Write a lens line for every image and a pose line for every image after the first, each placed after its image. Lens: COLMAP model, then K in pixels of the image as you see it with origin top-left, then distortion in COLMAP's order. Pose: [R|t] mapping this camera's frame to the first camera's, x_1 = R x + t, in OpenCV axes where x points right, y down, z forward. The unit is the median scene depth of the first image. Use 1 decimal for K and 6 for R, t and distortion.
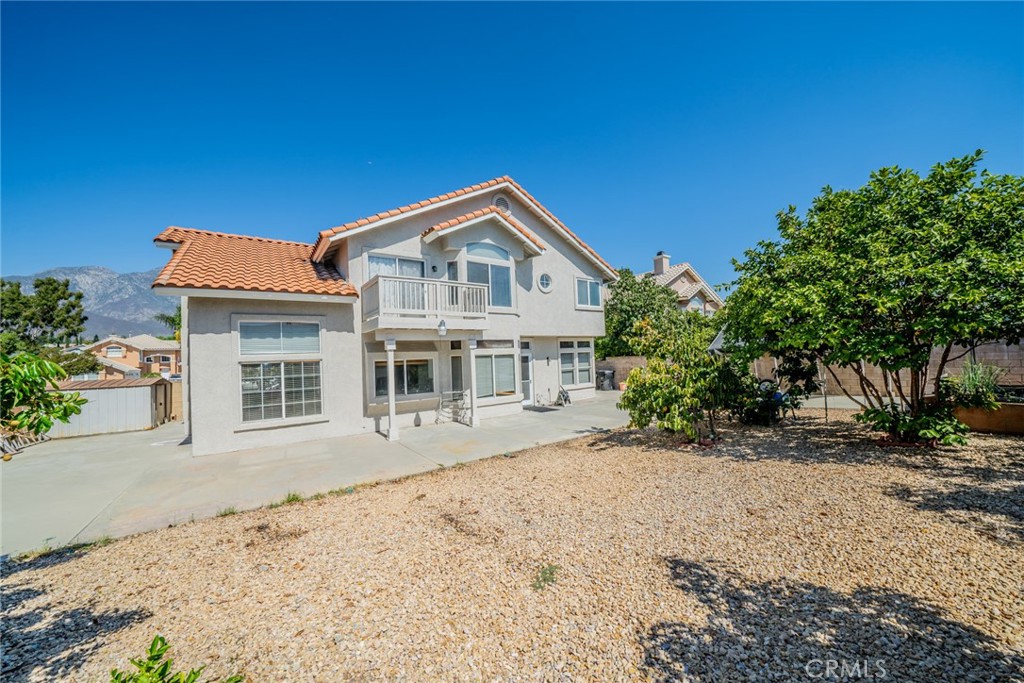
lens RADIAL K [[348.1, 0, 506.4], [0, 348.1, 348.6], [0, 0, 1]] dist [-0.006354, 0.000217]
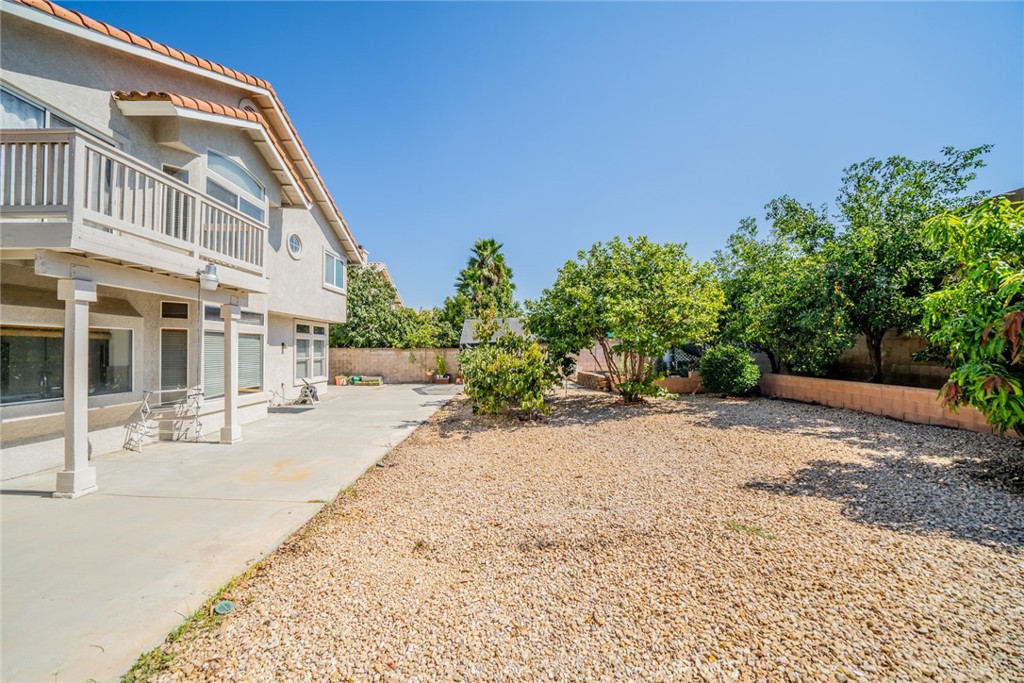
lens RADIAL K [[348.1, 0, 506.4], [0, 348.1, 348.6], [0, 0, 1]] dist [-0.006354, 0.000217]
pose [[0.616234, 0.047911, 0.786105, -0.243056], [-0.057689, 0.998212, -0.015616, 0.028489], [-0.785448, -0.035726, 0.617896, 0.182915]]
